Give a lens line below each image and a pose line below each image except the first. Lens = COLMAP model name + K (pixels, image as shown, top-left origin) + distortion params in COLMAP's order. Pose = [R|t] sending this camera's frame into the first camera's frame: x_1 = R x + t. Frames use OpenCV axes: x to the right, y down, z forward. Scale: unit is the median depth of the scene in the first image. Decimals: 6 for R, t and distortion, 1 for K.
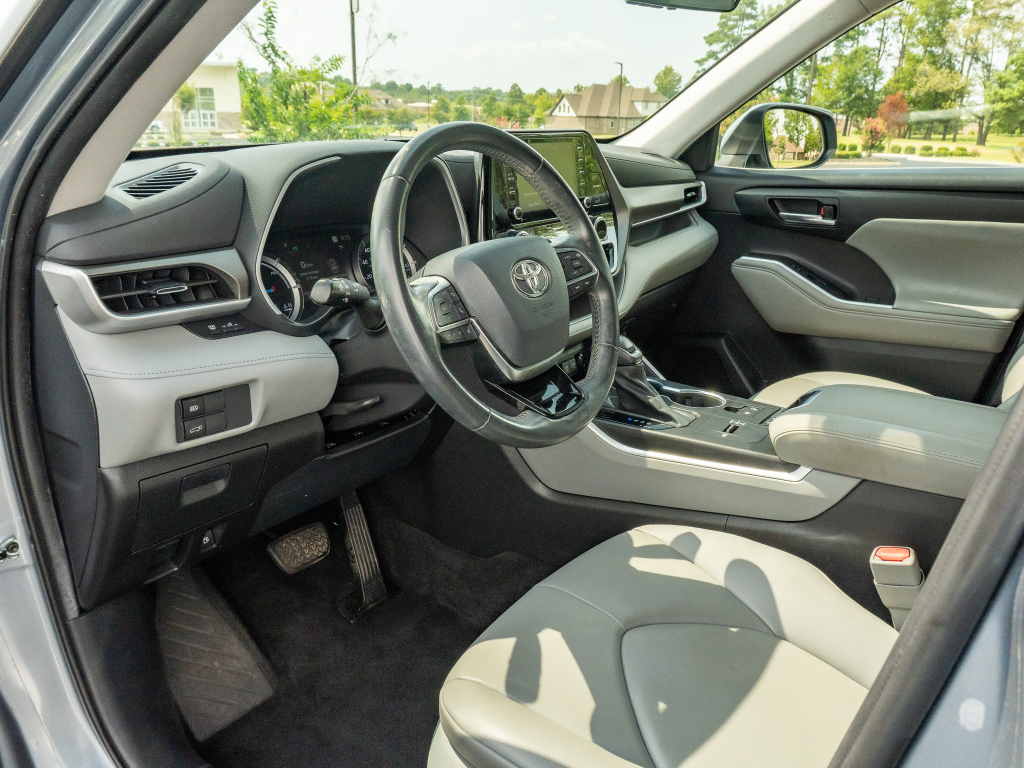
lens RADIAL K [[786.2, 0, 512.0], [0, 786.2, 384.0], [0, 0, 1]] dist [-0.027942, -0.004008]
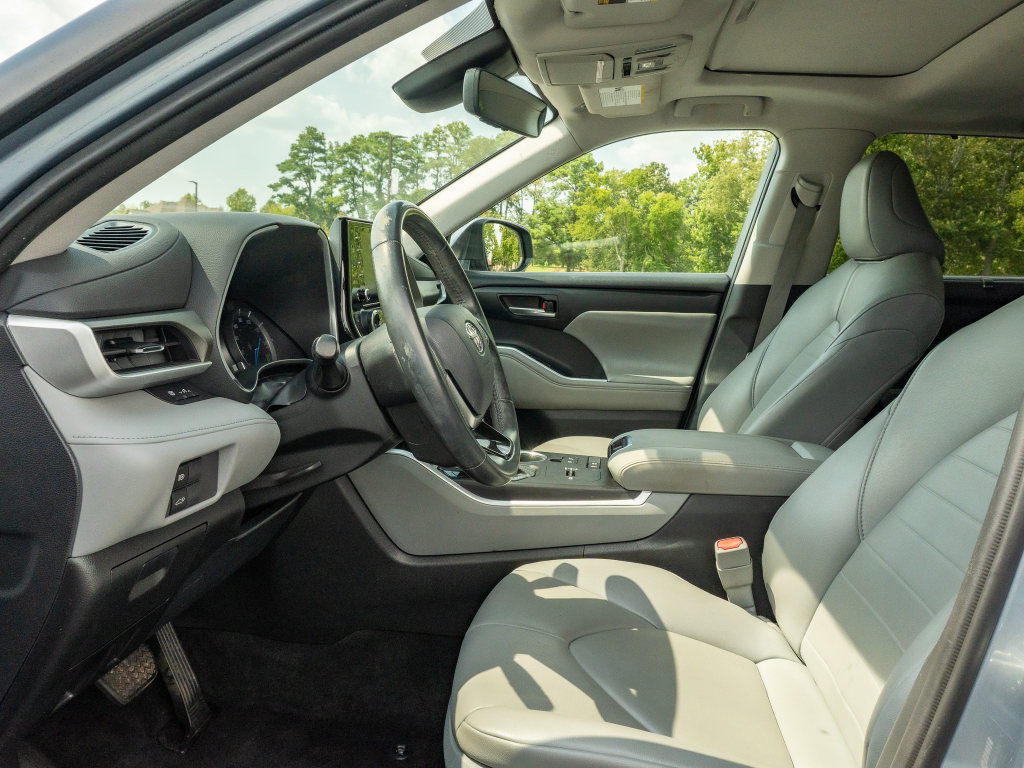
lens RADIAL K [[780.7, 0, 525.7], [0, 780.7, 374.2], [0, 0, 1]] dist [-0.028587, 0.001195]
pose [[0.860351, -0.033283, 0.508615, -0.412470], [0.114750, 0.984897, -0.129655, 0.060817], [-0.496618, 0.169912, 0.851176, 0.009893]]
